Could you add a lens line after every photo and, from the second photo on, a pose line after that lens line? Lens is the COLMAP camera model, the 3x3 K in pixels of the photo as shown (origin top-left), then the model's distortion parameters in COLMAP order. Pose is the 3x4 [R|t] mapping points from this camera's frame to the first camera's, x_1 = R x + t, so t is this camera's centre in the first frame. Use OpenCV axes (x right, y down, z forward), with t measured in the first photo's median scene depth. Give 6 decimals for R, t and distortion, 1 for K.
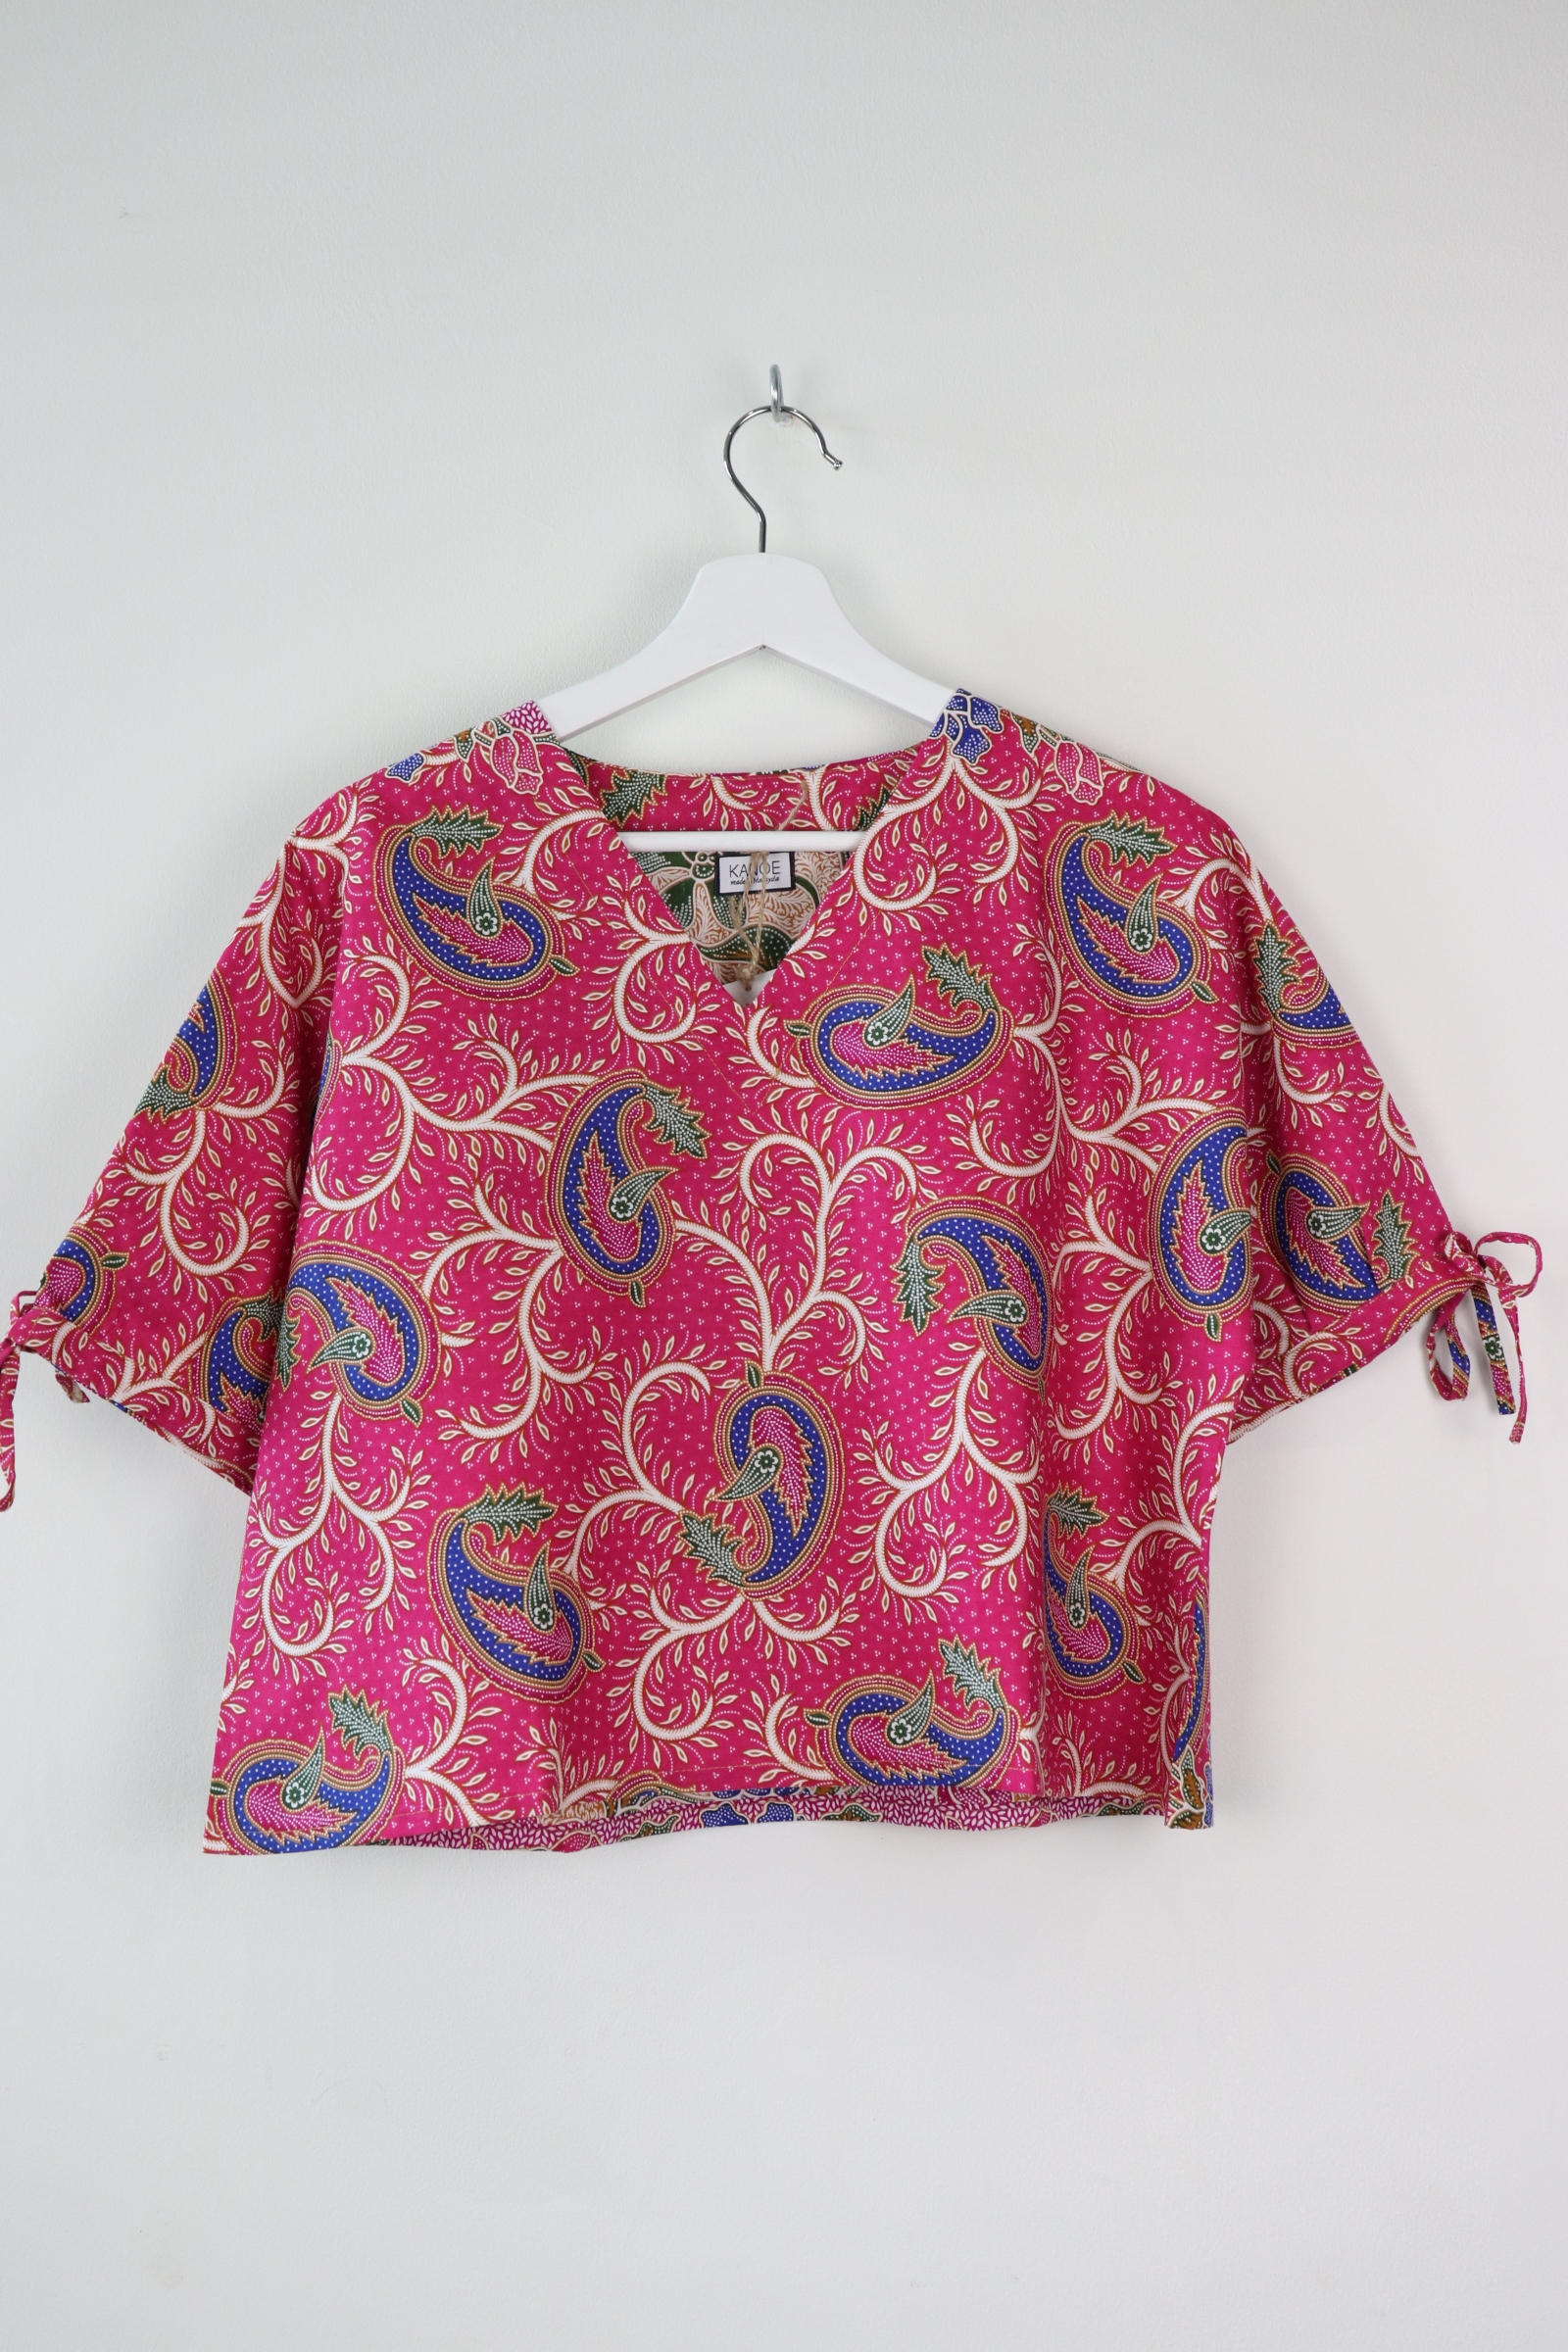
lens RADIAL K [[2572.9, 0, 784.0], [0, 2572.9, 1176.0], [0, 0, 1]] dist [-0.073044, 0.015335]
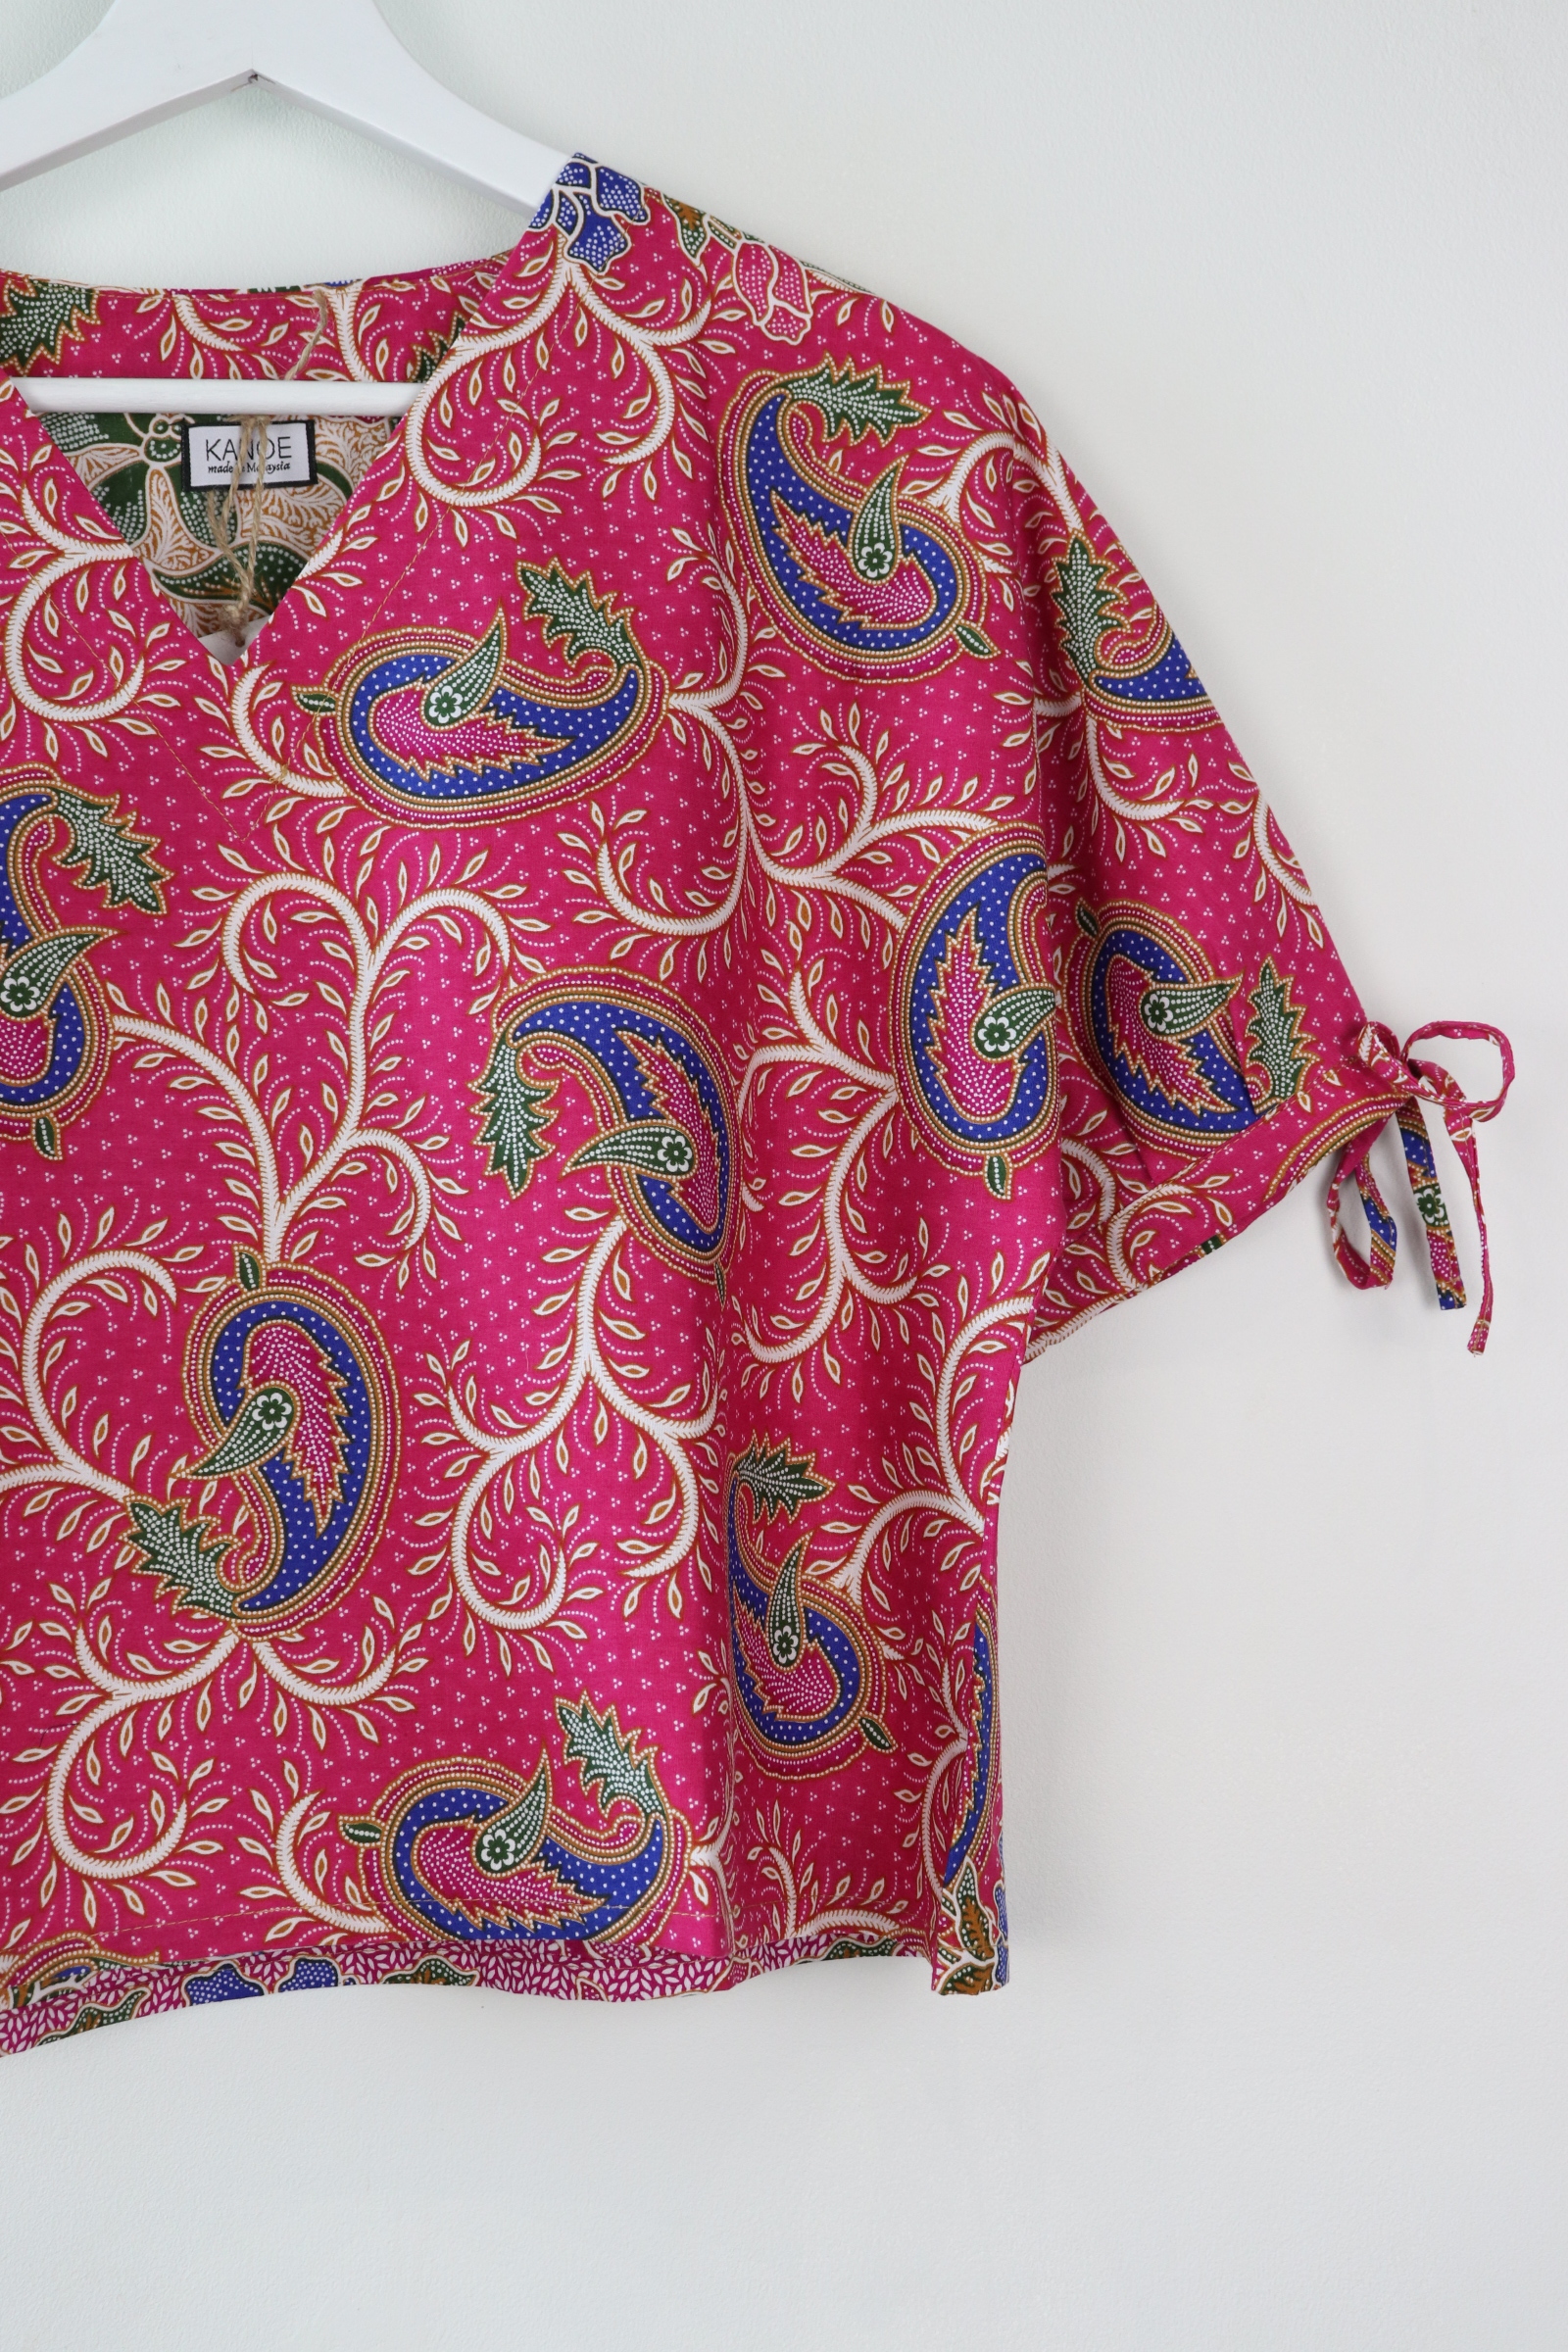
lens RADIAL K [[2967.2, 0, 784.0], [0, 2967.2, 1176.0], [0, 0, 1]] dist [-0.027017, 0.001091]
pose [[0.994389, -0.017320, 0.104356, 0.040833], [0.013151, 0.999093, 0.040509, 0.028529], [-0.104963, -0.038909, 0.993715, 0.290617]]
